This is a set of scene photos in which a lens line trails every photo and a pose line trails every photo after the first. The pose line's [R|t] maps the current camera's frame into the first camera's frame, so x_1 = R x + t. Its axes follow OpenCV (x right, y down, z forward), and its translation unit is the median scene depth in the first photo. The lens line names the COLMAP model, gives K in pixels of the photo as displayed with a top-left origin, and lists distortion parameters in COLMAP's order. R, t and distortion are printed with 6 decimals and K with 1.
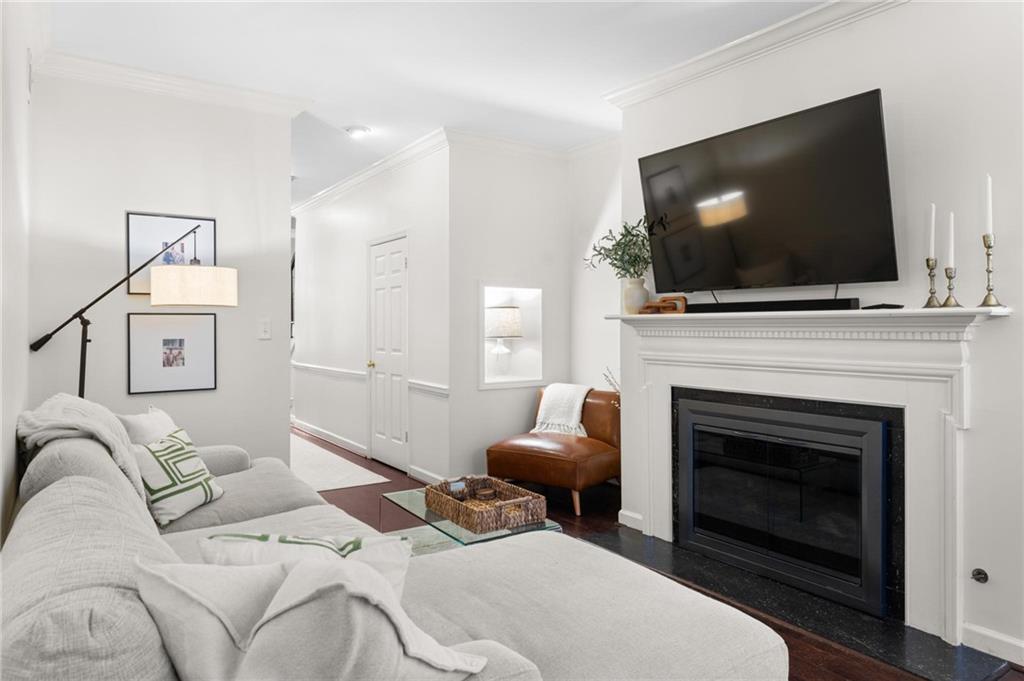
lens RADIAL K [[667.2, 0, 513.9], [0, 667.2, 330.3], [0, 0, 1]] dist [0.005020, 0.002621]
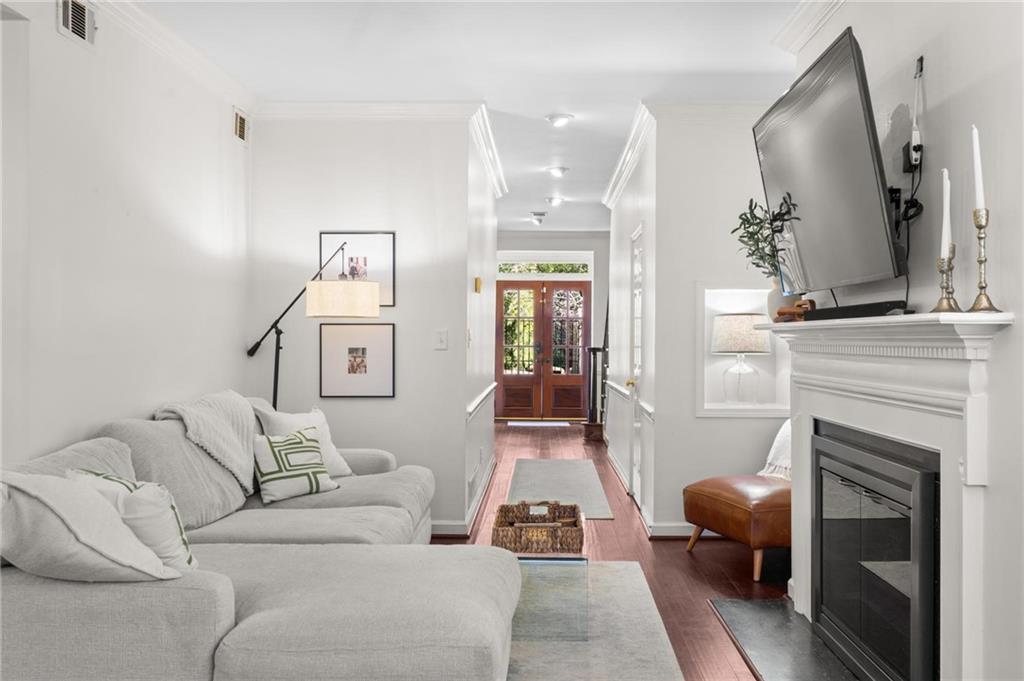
lens RADIAL K [[929.9, 0, 512.0], [0, 929.9, 340.5], [0, 0, 1]] dist [0.009609, -0.001775]
pose [[0.809855, 0.007077, -0.586588, 0.624973], [-0.009542, 0.999954, -0.001111, 0.000840], [0.586553, 0.006497, 0.809885, -0.062055]]
